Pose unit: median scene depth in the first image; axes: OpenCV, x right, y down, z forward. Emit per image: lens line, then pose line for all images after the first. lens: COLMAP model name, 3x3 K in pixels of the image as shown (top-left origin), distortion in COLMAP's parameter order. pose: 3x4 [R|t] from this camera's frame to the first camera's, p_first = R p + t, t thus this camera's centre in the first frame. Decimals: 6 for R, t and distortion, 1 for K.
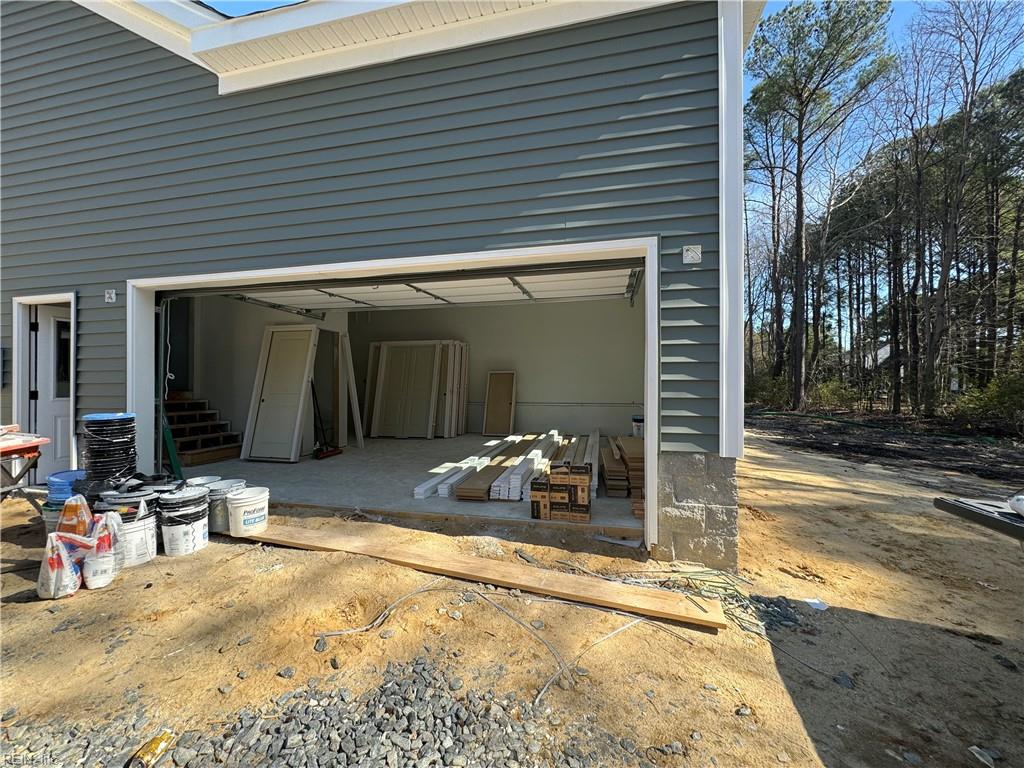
lens RADIAL K [[408.4, 0, 509.6], [0, 408.4, 383.8], [0, 0, 1]] dist [-0.002920, 0.000279]
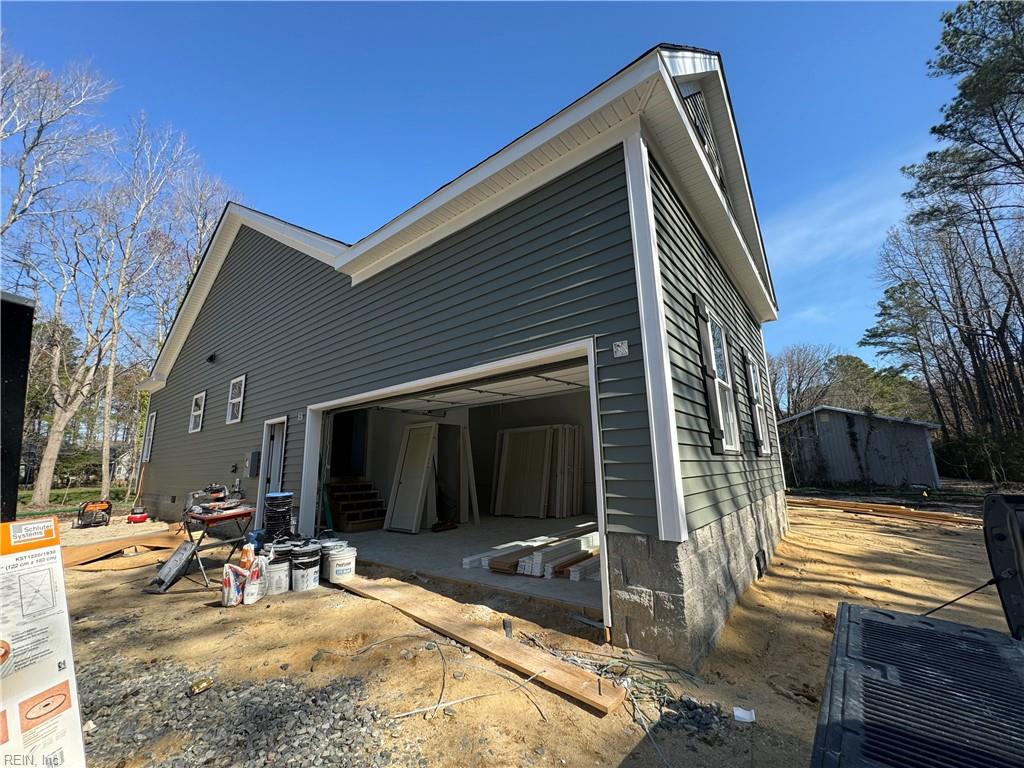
lens RADIAL K [[408.4, 0, 512.5], [0, 408.4, 384.3], [0, 0, 1]] dist [-0.002920, 0.000279]
pose [[0.901178, -0.106864, -0.420069, 0.571363], [0.026114, 0.980757, -0.193477, -0.010596], [0.432661, 0.163388, 0.886628, -0.098400]]
